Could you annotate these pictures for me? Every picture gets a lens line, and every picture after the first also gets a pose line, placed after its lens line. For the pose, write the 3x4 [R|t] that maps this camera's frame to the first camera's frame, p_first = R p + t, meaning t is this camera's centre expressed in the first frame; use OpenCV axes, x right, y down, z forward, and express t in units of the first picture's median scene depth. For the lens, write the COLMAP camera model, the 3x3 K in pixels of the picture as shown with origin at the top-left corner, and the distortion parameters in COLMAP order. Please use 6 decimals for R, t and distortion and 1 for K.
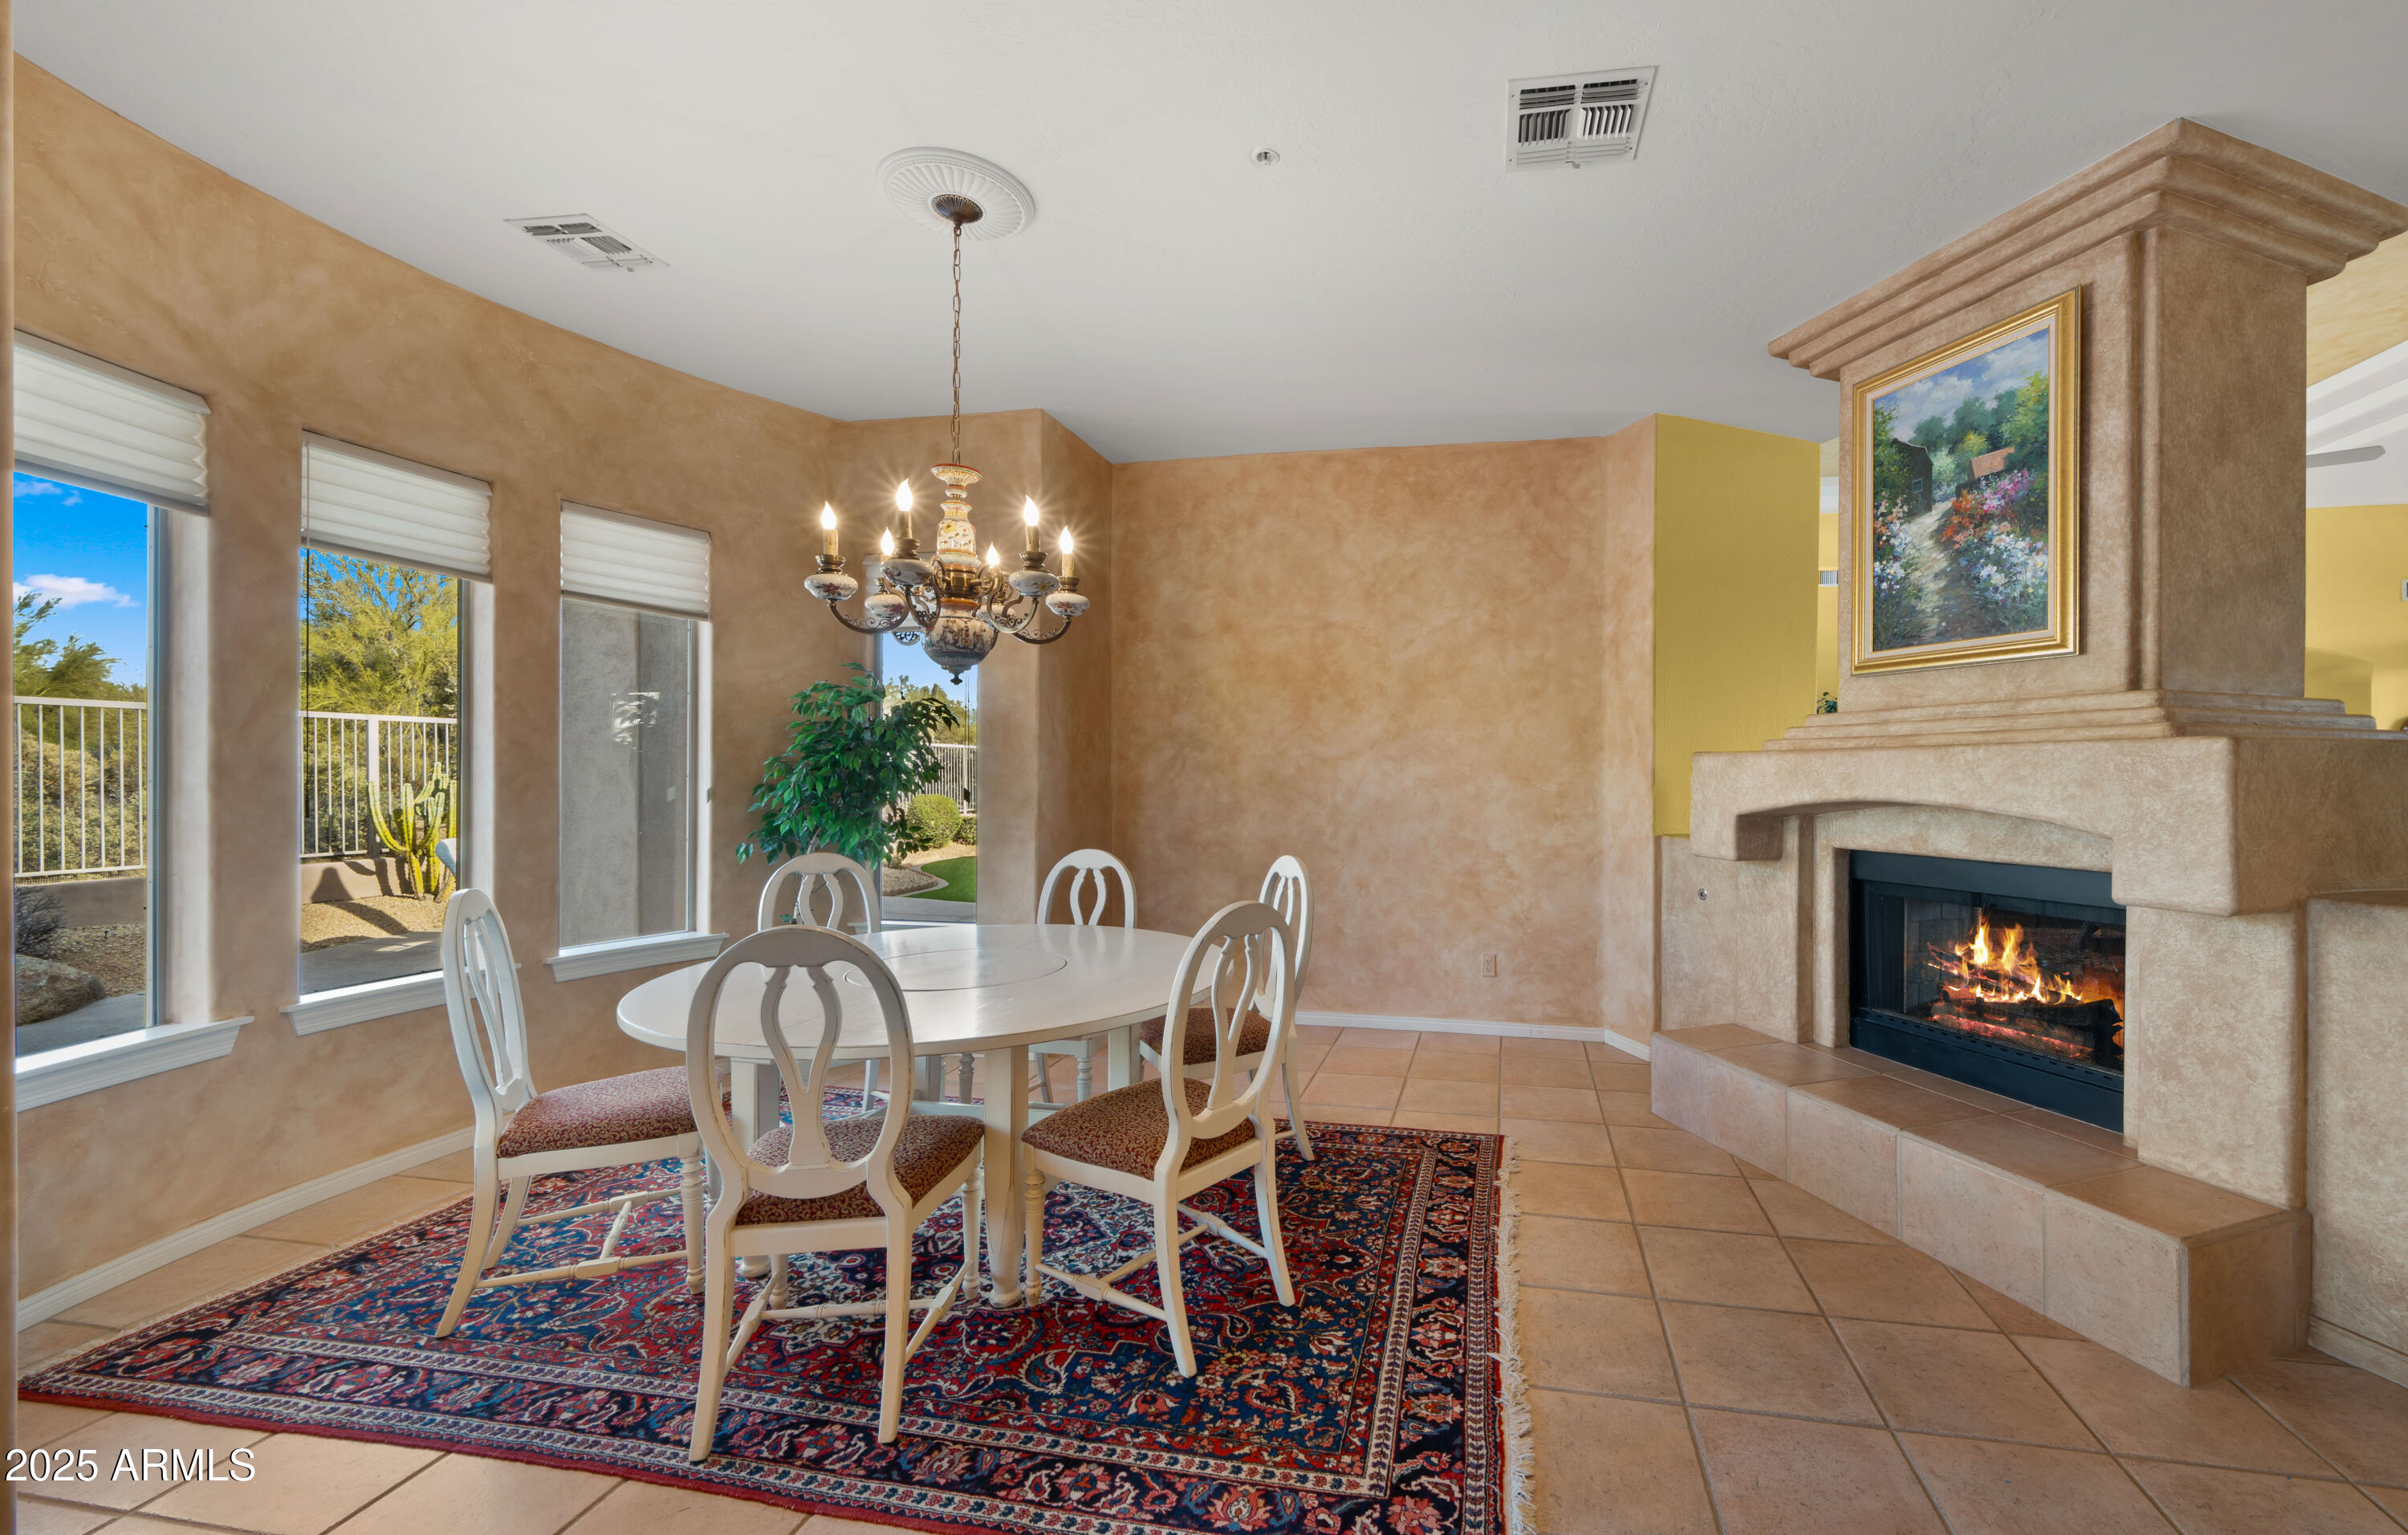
lens RADIAL K [[938.0, 0, 1340.5], [0, 938.0, 775.3], [0, 0, 1]] dist [0.000354, 0.000101]
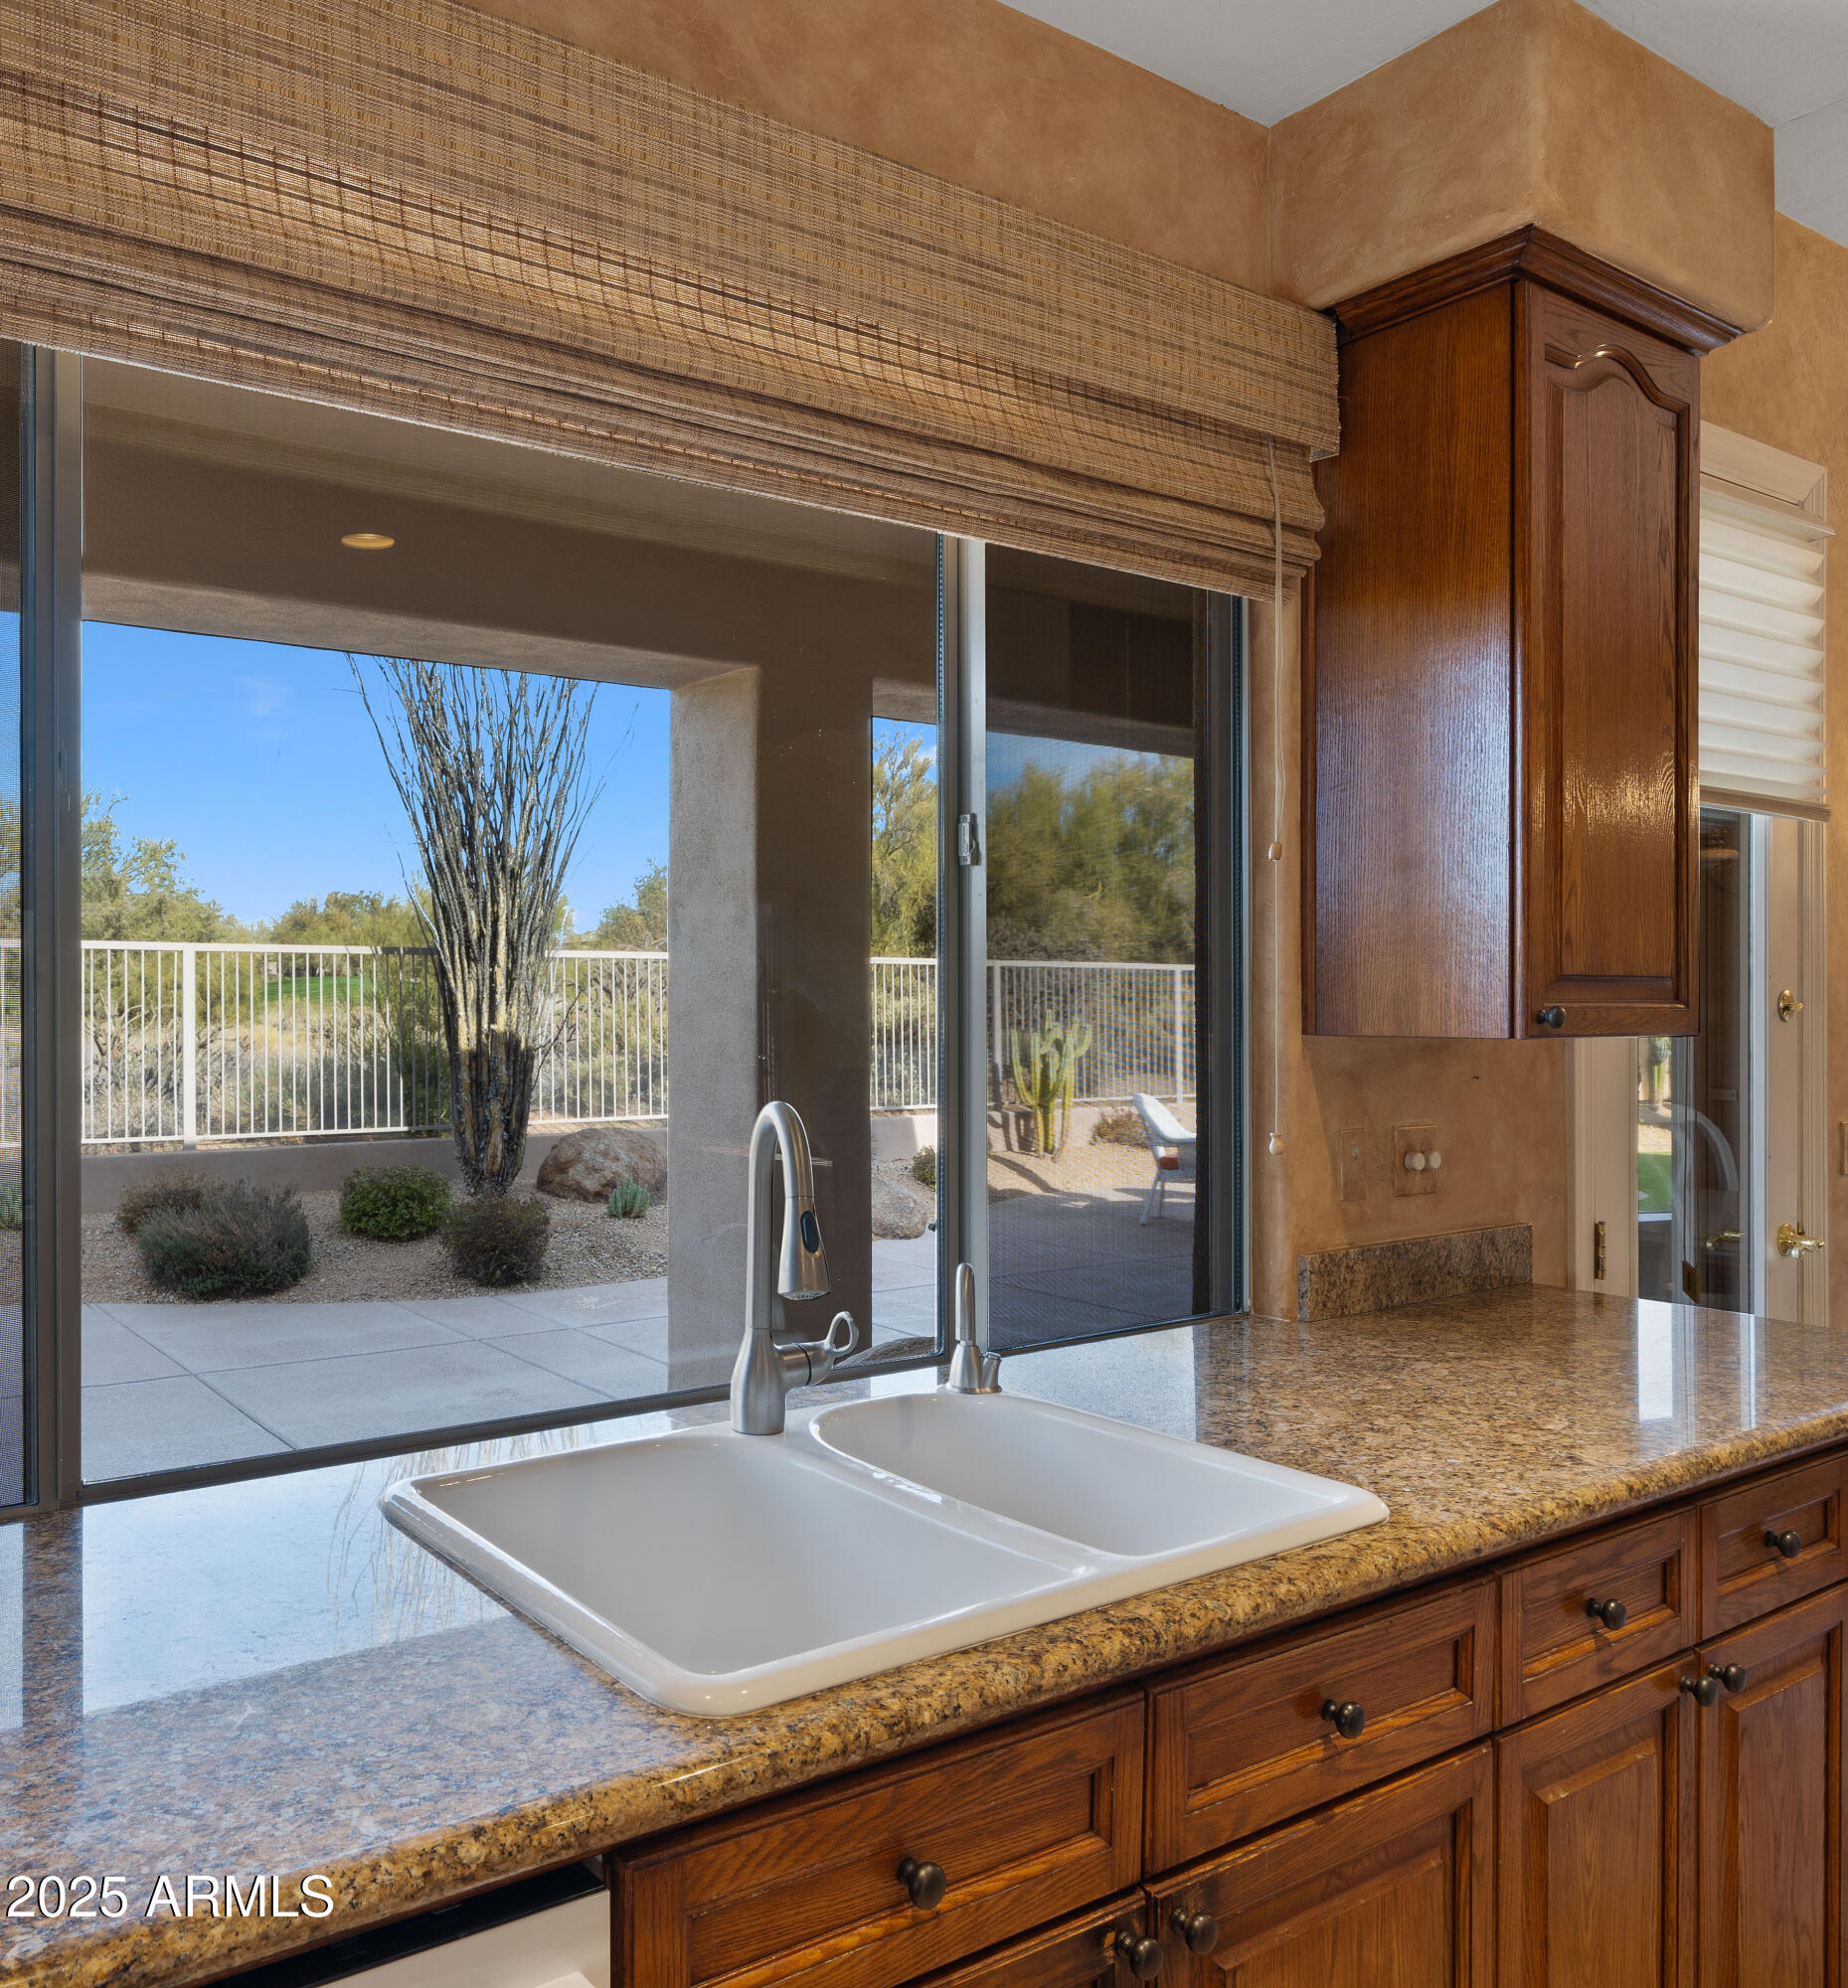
lens RADIAL K [[1529.3, 0, 549.5], [0, 1529.3, 1006.9], [0, 0, 1]] dist [-0.002013, 0.003711]
pose [[0.641969, -0.005818, -0.766709, -0.349649], [0.000291, 0.999973, -0.007344, -0.013629], [0.766731, 0.004491, 0.641953, -0.841925]]
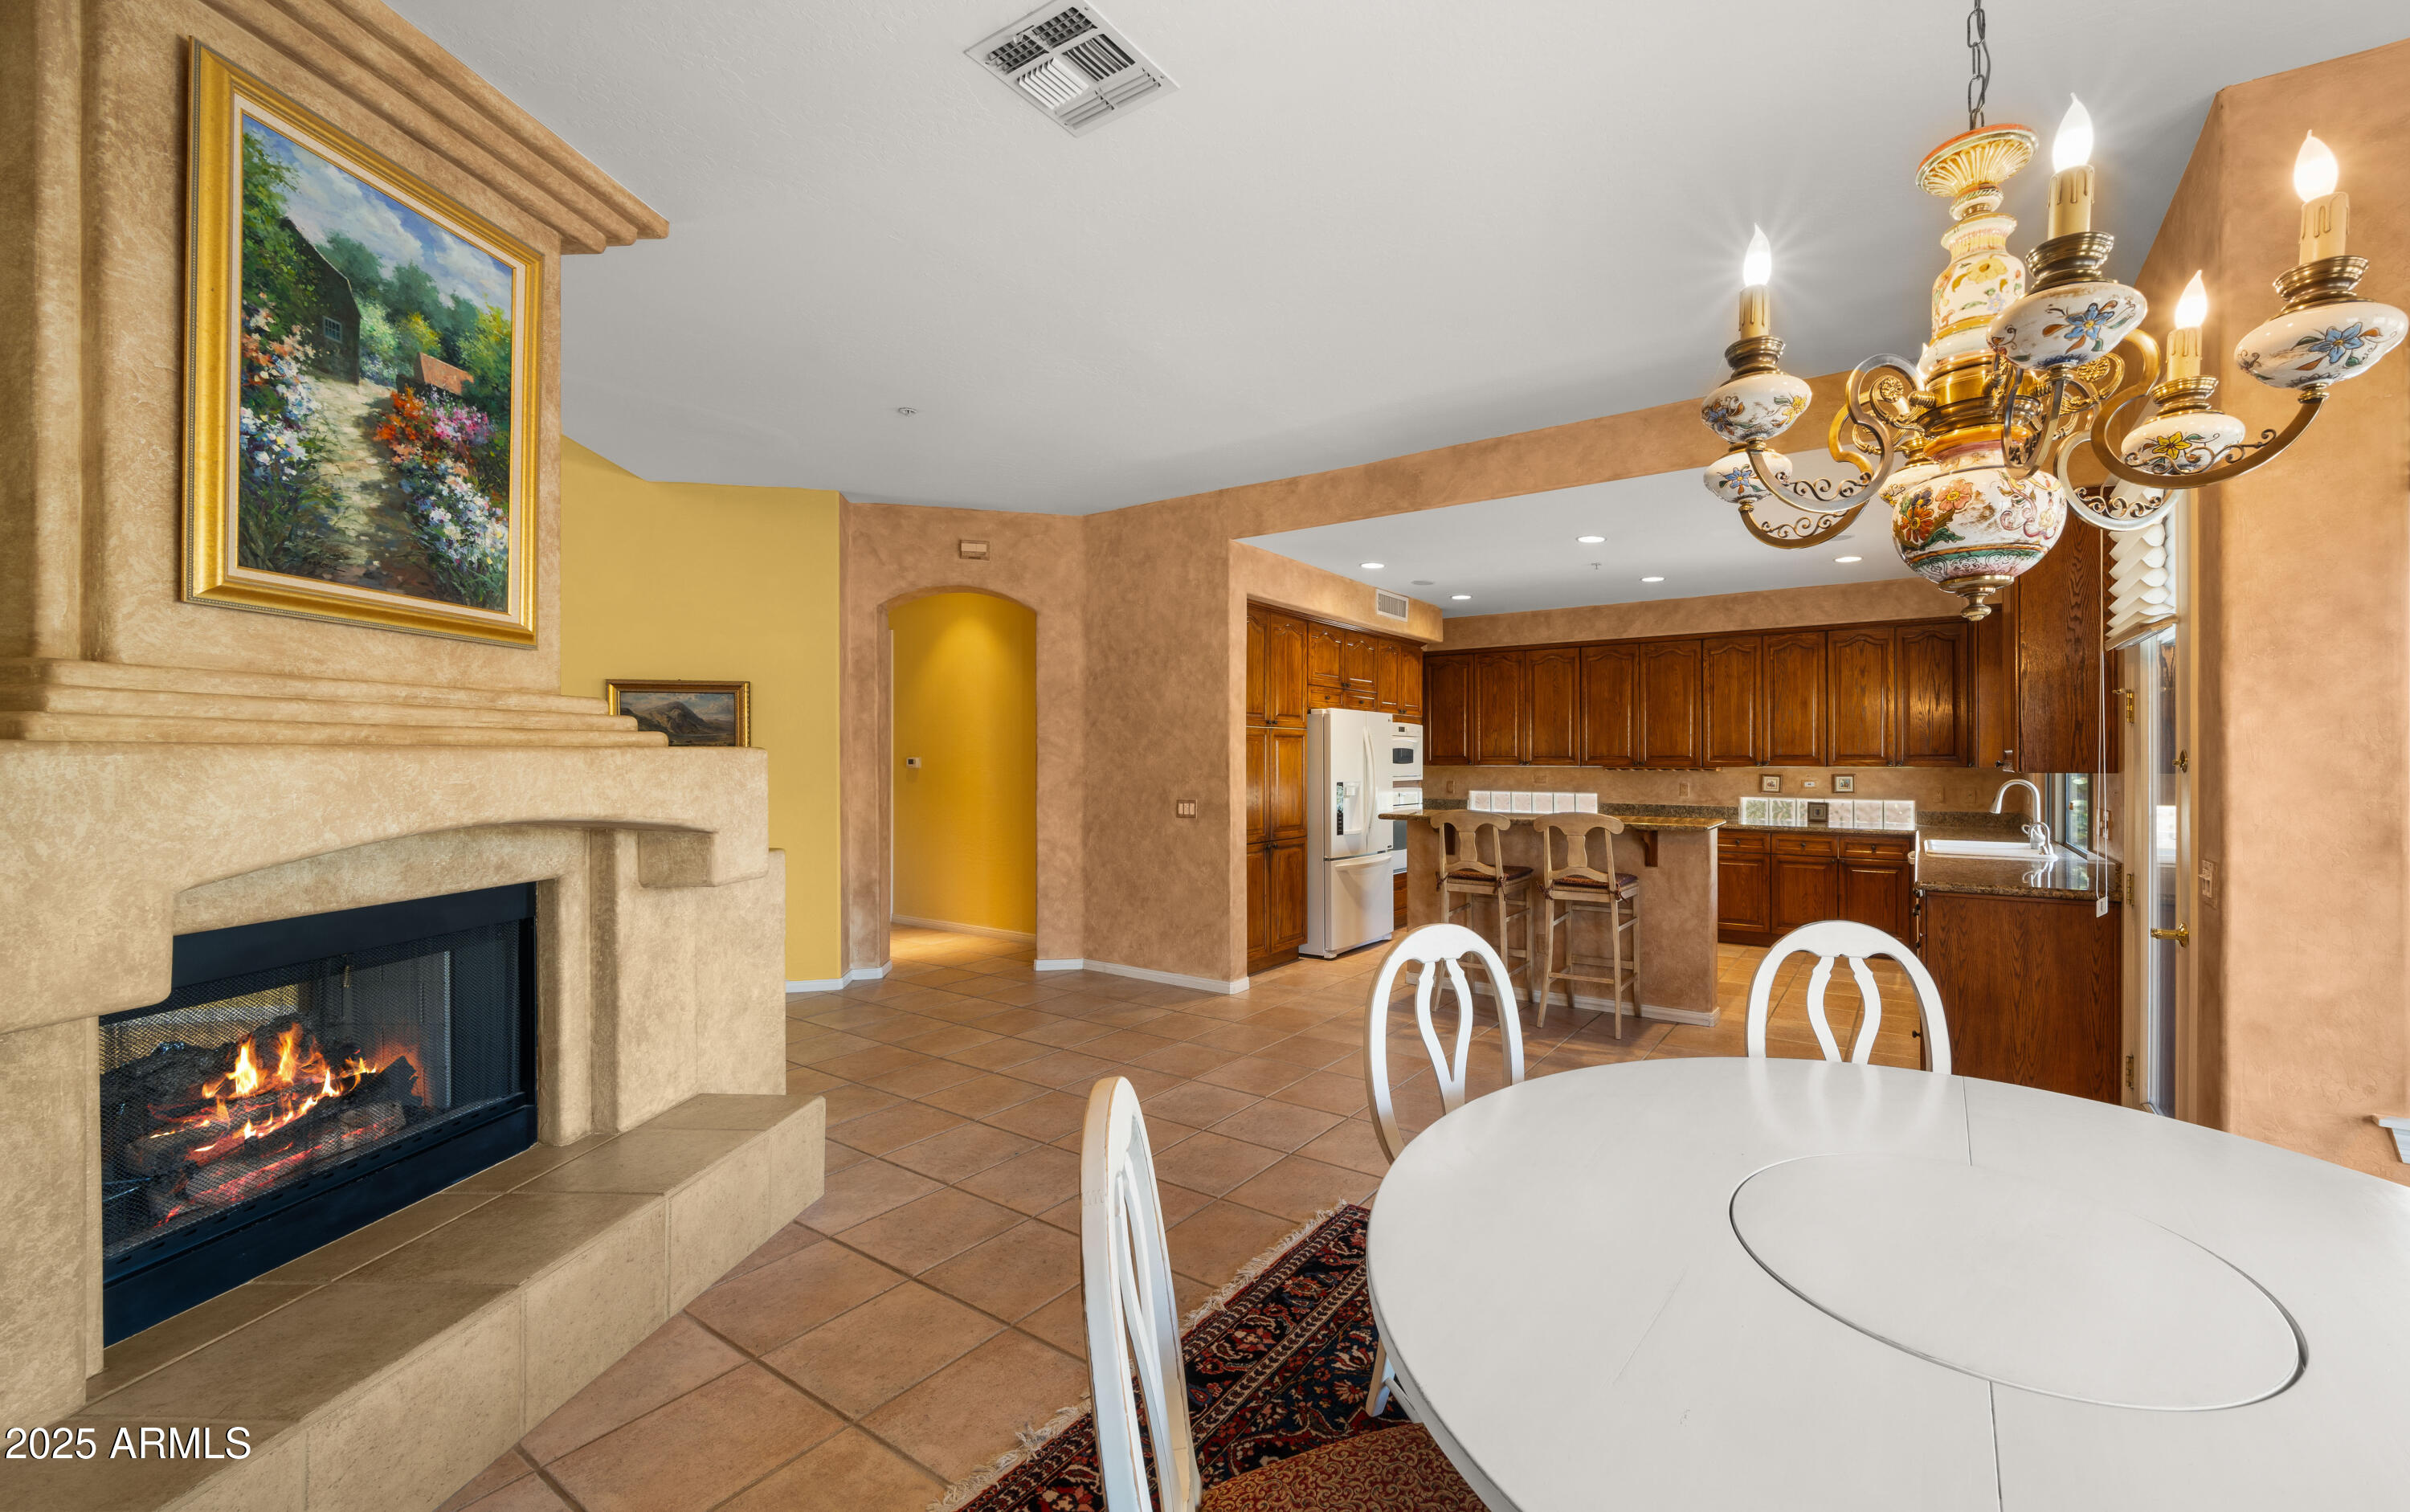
lens RADIAL K [[939.0, 0, 1340.5], [0, 939.0, 755.9], [0, 0, 1]] dist [-0.002483, -0.000699]
pose [[-0.928730, -0.005173, 0.370721, -0.227252], [-0.004497, 0.999986, 0.002687, -0.022983], [-0.370730, 0.000828, -0.928741, 1.201771]]
